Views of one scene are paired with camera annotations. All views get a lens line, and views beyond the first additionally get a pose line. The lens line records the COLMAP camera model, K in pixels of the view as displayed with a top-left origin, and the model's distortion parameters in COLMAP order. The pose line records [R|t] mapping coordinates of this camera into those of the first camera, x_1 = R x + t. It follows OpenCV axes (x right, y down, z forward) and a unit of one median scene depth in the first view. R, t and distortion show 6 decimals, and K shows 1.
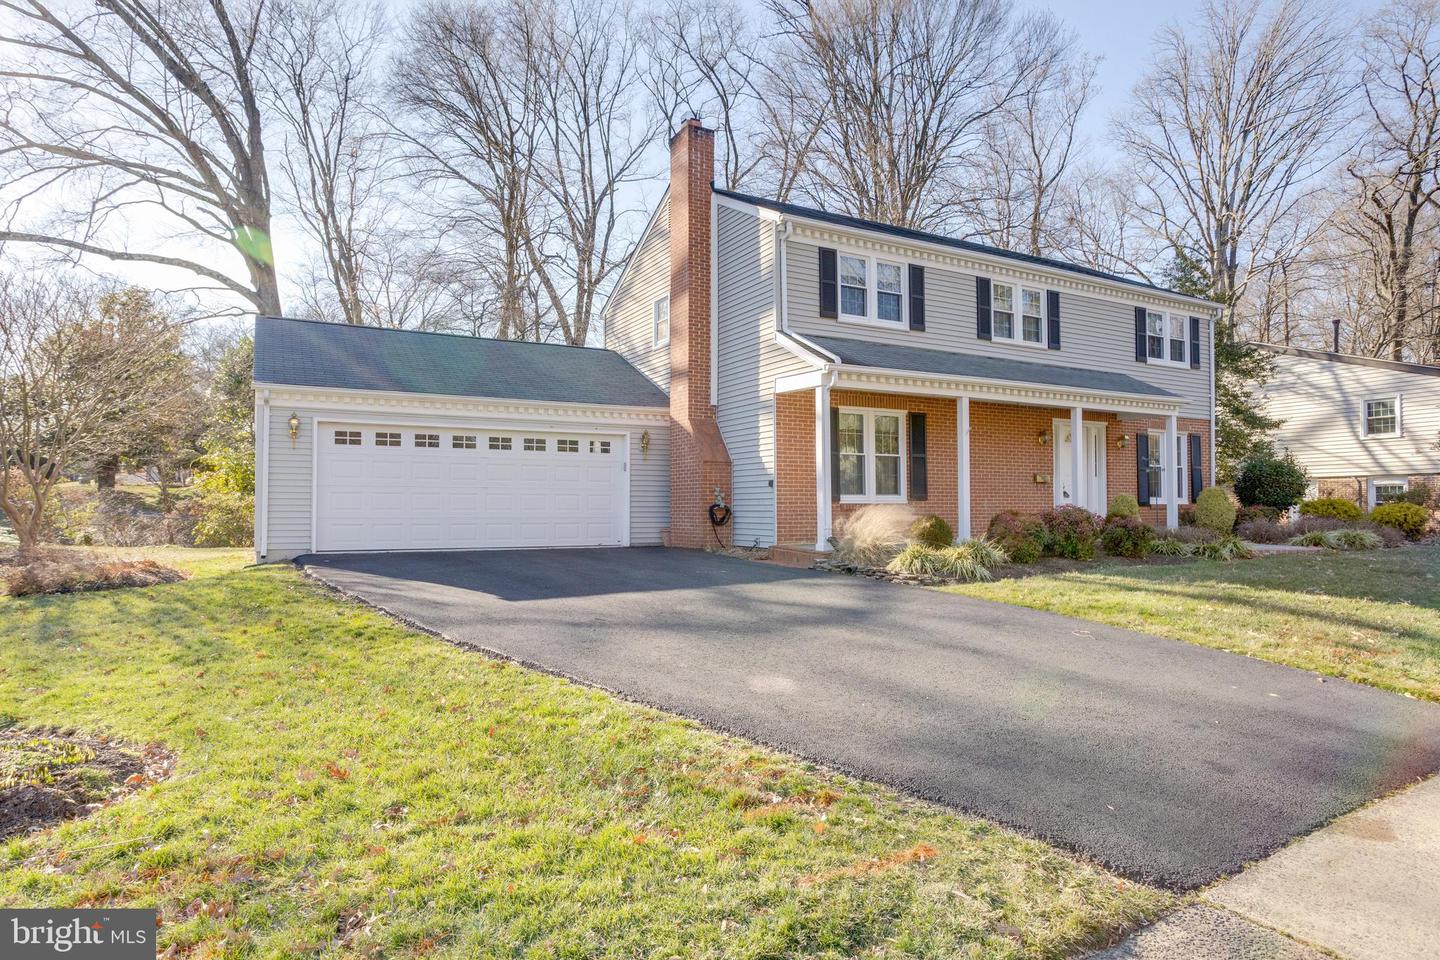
lens RADIAL K [[776.5, 0, 720.0], [0, 776.5, 480.0], [0, 0, 1]] dist [0.022647, 0.000706]
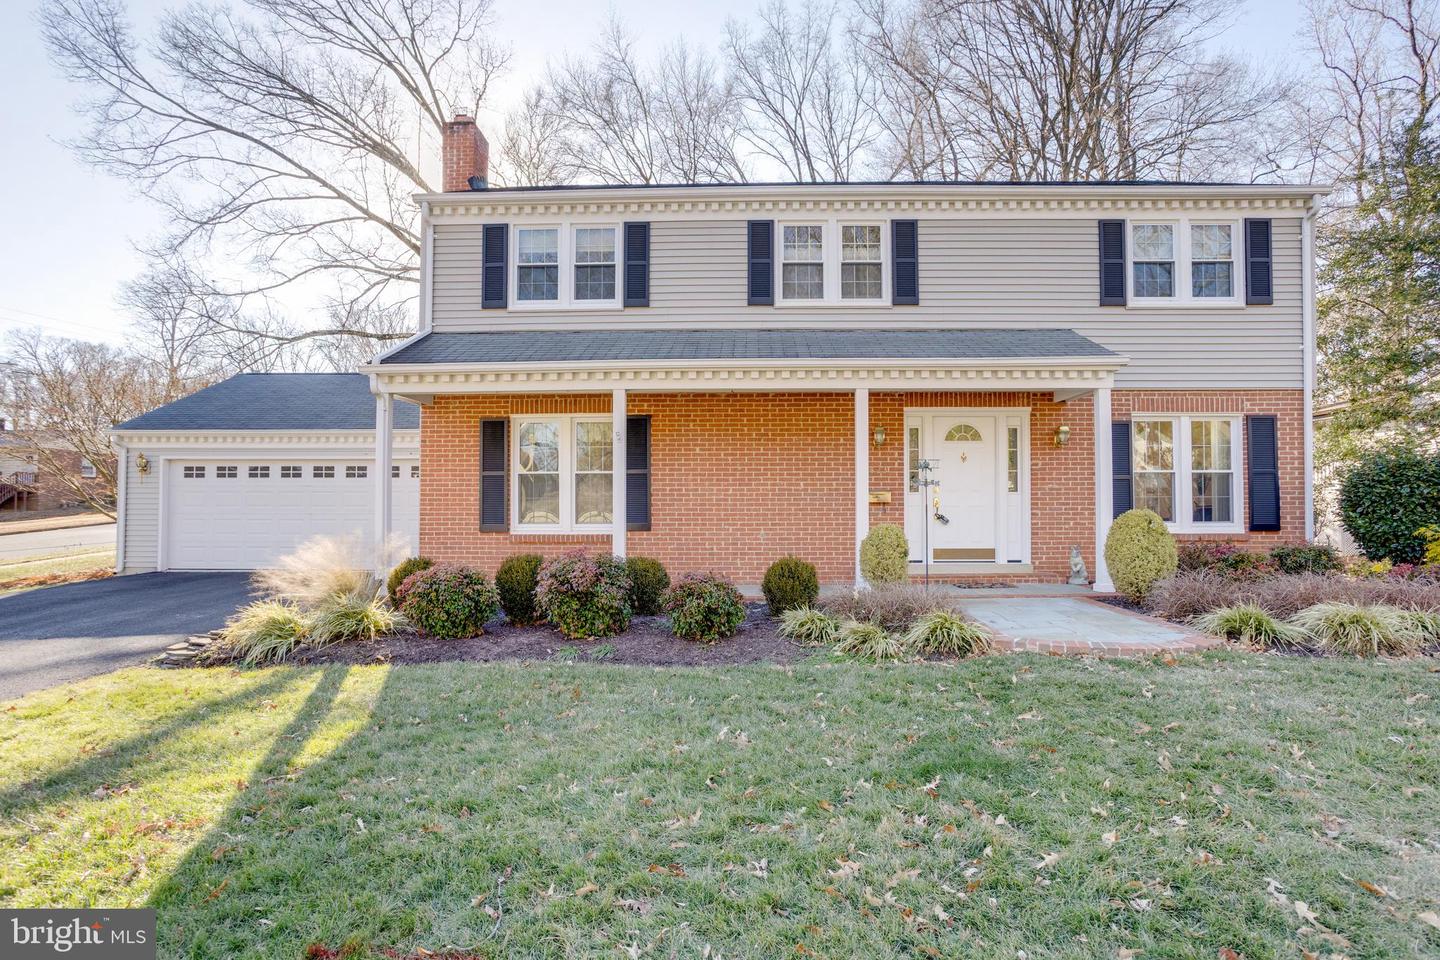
lens RADIAL K [[750.4, 0, 720.0], [0, 750.4, 528.1], [0, 0, 1]] dist [-0.015166, -0.000530]
pose [[0.855117, 0.004470, -0.518416, 0.628614], [0.009704, 0.999650, 0.024626, 0.008843], [0.518345, -0.026088, 0.854774, 0.353488]]
